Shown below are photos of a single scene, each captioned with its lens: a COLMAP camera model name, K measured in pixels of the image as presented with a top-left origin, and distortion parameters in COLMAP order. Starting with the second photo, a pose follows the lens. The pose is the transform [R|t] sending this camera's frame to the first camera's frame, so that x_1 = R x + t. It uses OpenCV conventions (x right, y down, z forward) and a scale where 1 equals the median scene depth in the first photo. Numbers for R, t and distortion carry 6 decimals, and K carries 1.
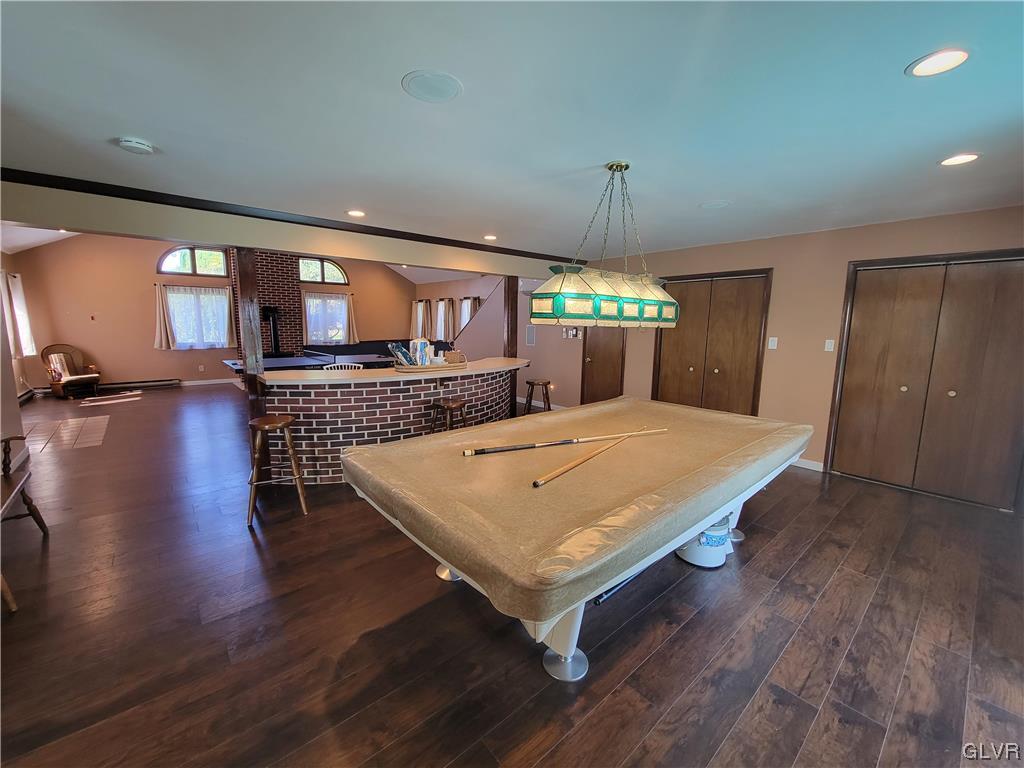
lens RADIAL K [[416.1, 0, 514.7], [0, 416.1, 380.1], [0, 0, 1]] dist [0.002764, -0.002587]
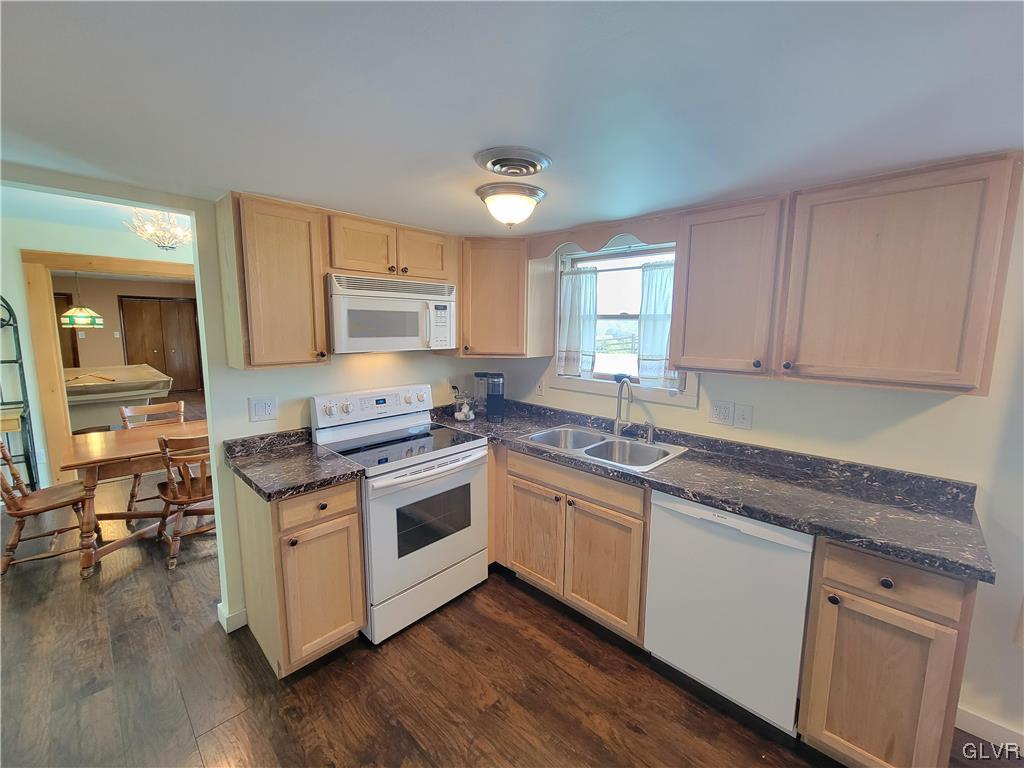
lens RADIAL K [[416.1, 0, 514.7], [0, 416.1, 380.1], [0, 0, 1]] dist [0.002764, -0.002587]
pose [[-0.087709, -0.141746, 0.986010, -1.131702], [0.124246, 0.980538, 0.152012, 0.052495], [-0.988367, 0.135841, -0.068391, -0.594799]]
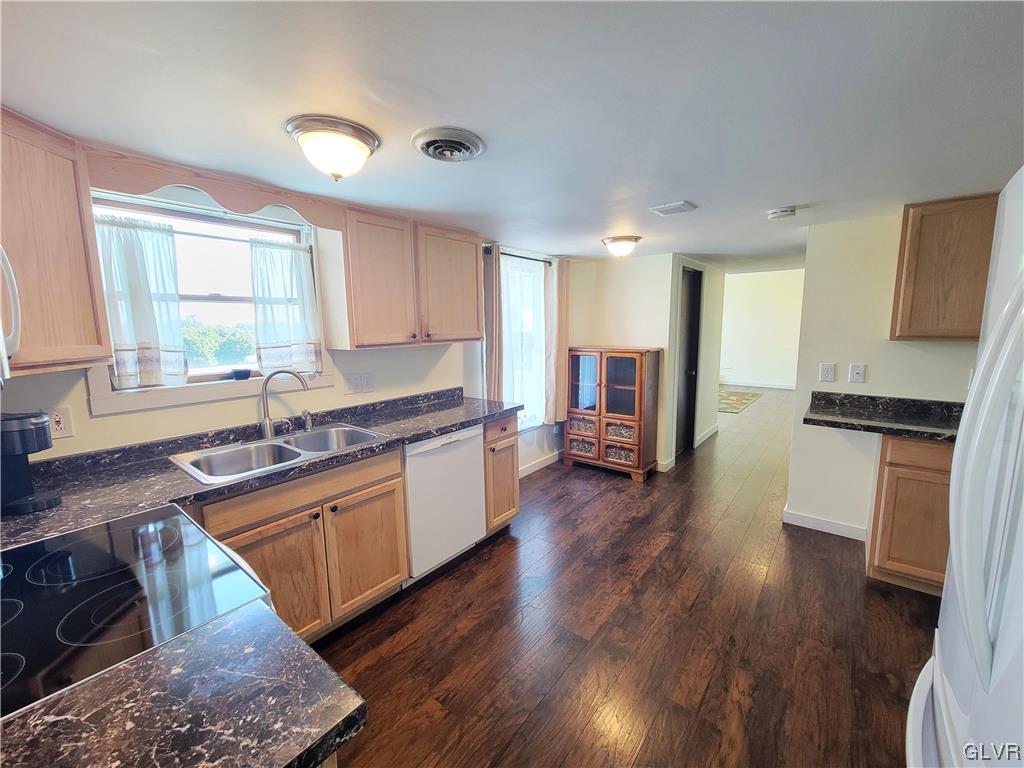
lens RADIAL K [[416.1, 0, 514.7], [0, 416.1, 380.1], [0, 0, 1]] dist [0.002764, -0.002587]
pose [[-0.984807, 0.024002, -0.171986, -0.859593], [-0.023698, 0.962560, 0.270030, 0.032334], [0.172028, 0.270003, -0.947367, -0.334934]]
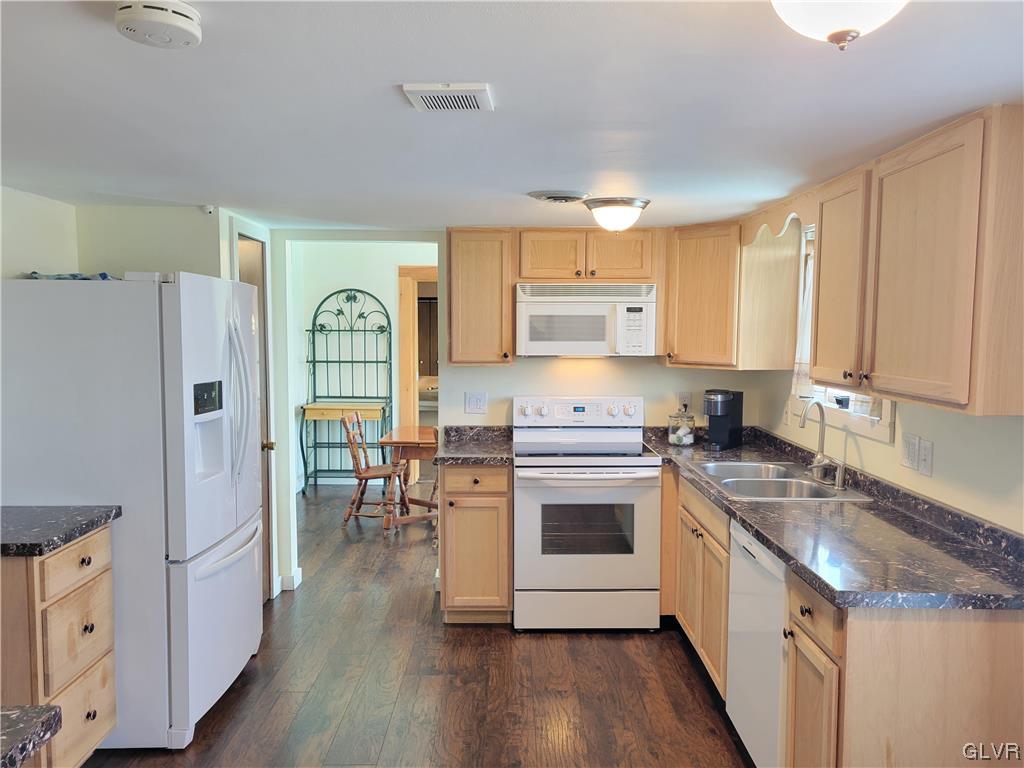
lens RADIAL K [[770.8, 0, 515.0], [0, 770.8, 390.5], [0, 0, 1]] dist [0.055418, -0.042148]
pose [[0.658168, -0.070136, 0.749597, -1.320146], [0.105666, 0.994402, 0.000263, 0.100280], [-0.745419, 0.079034, 0.661894, -0.965640]]
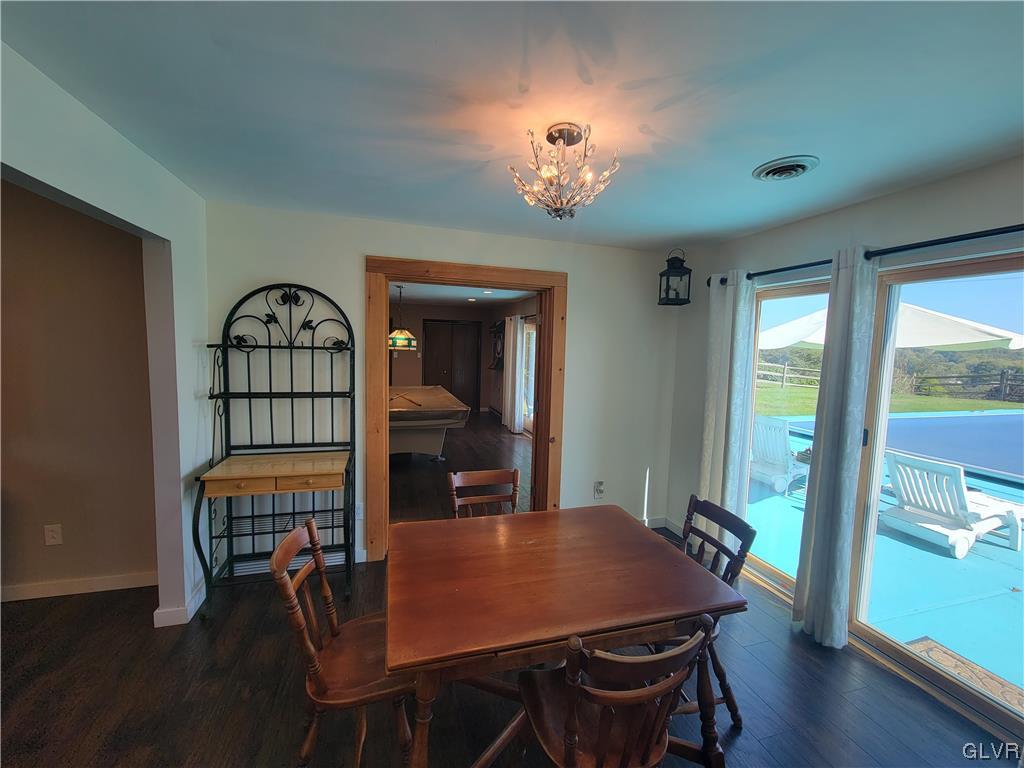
lens RADIAL K [[416.1, 0, 514.7], [0, 416.1, 380.1], [0, 0, 1]] dist [0.002764, -0.002587]
pose [[0.408326, -0.077037, 0.909580, -0.813742], [0.099959, 0.994214, 0.039332, 0.009304], [-0.907347, 0.074861, 0.413664, -0.285056]]
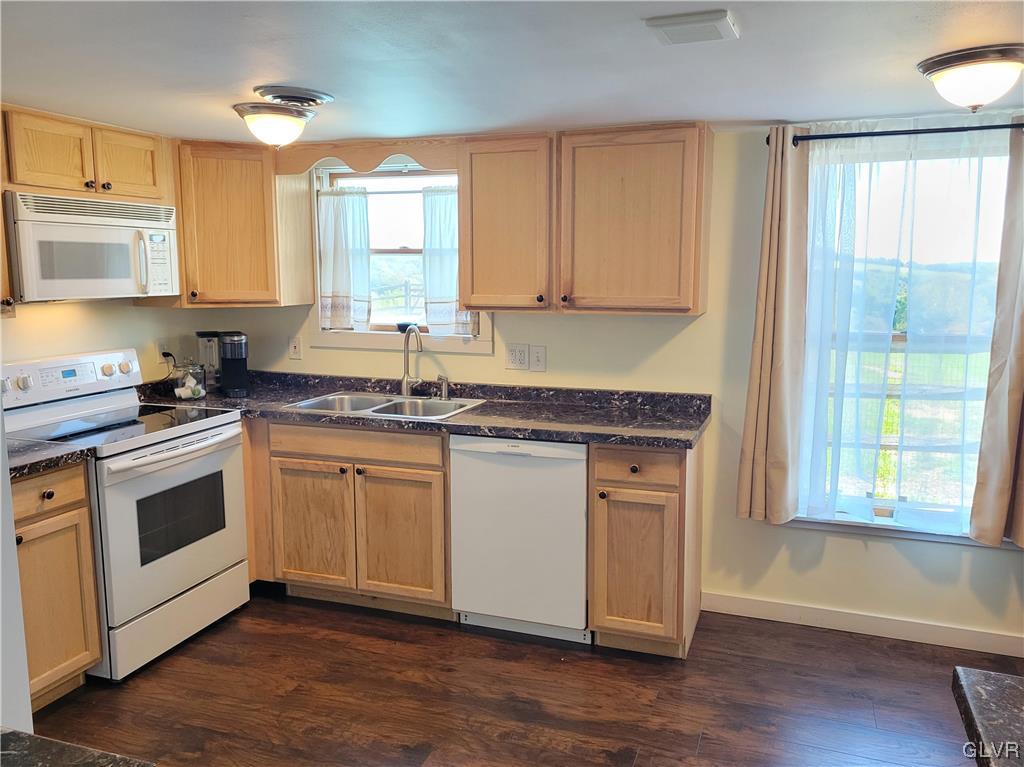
lens RADIAL K [[795.2, 0, 521.1], [0, 795.2, 379.9], [0, 0, 1]] dist [0.052458, -0.046973]
pose [[-0.486805, -0.132470, 0.863408, -1.366869], [0.112810, 0.970622, 0.212524, 0.040391], [-0.866196, 0.200859, -0.457559, -0.493629]]
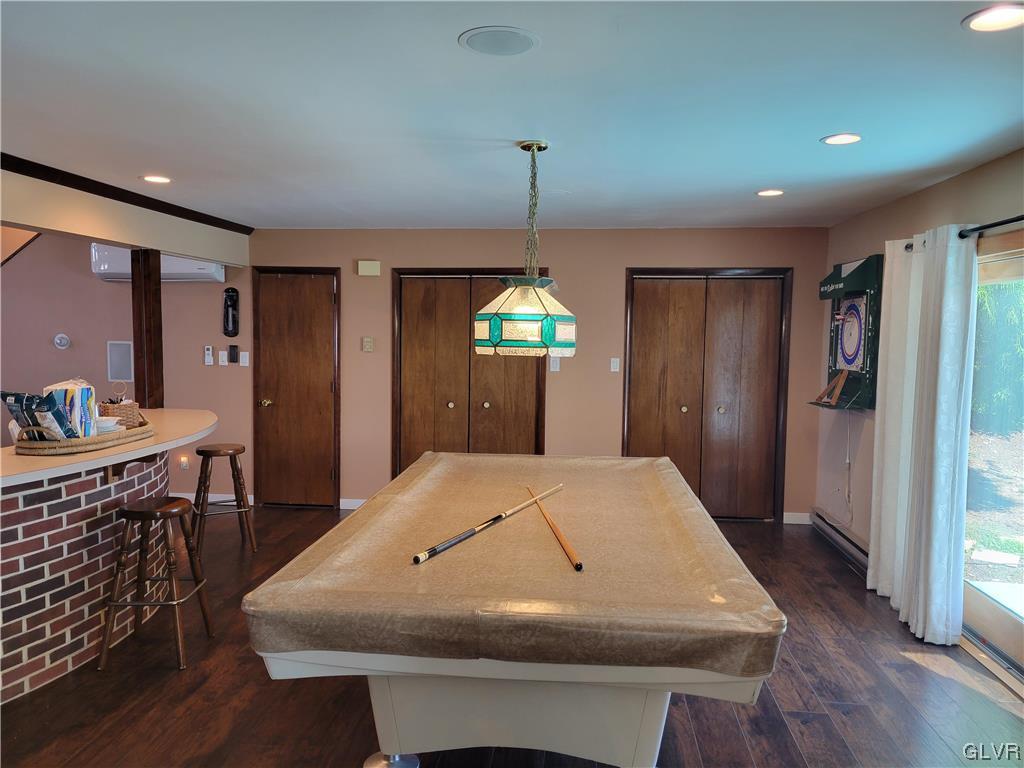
lens RADIAL K [[765.9, 0, 510.5], [0, 765.9, 389.7], [0, 0, 1]] dist [0.074318, -0.063798]
pose [[0.727465, -0.057155, 0.683760, -0.350483], [0.092328, 0.995616, -0.015007, -0.022866], [-0.679905, 0.074047, 0.729553, 0.011259]]
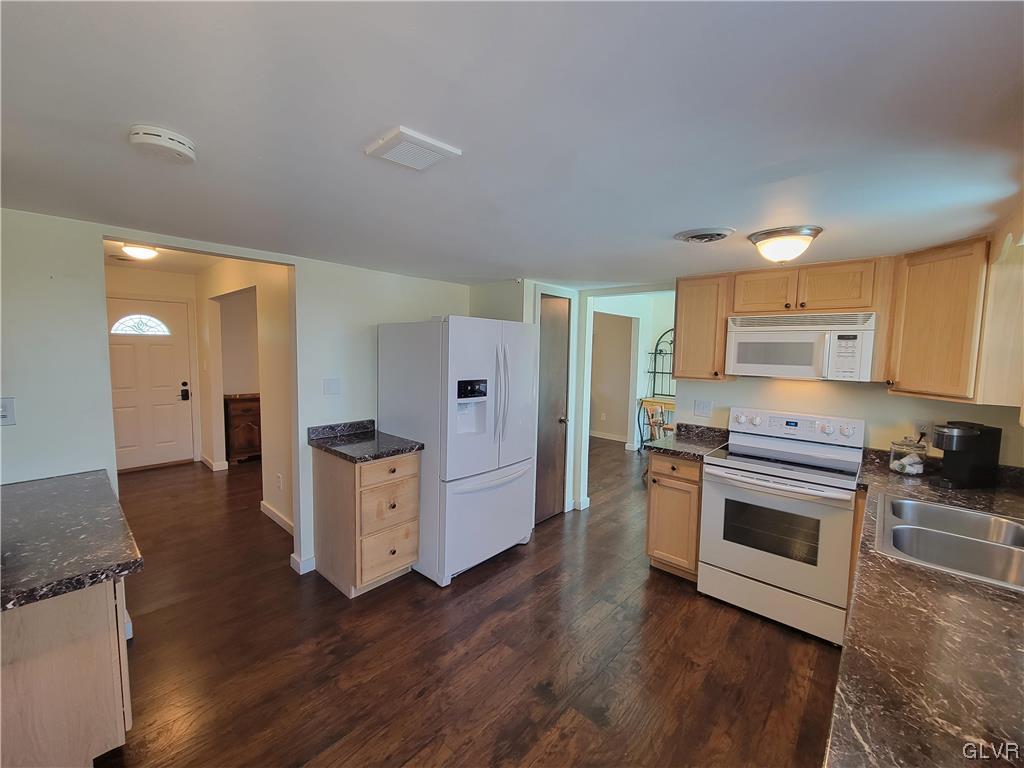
lens RADIAL K [[416.1, 0, 514.7], [0, 416.1, 380.1], [0, 0, 1]] dist [0.002764, -0.002587]
pose [[0.993308, -0.000128, 0.115495, -1.061986], [0.006816, 0.998322, -0.057512, 0.101038], [-0.115294, 0.057914, 0.991642, -0.944358]]
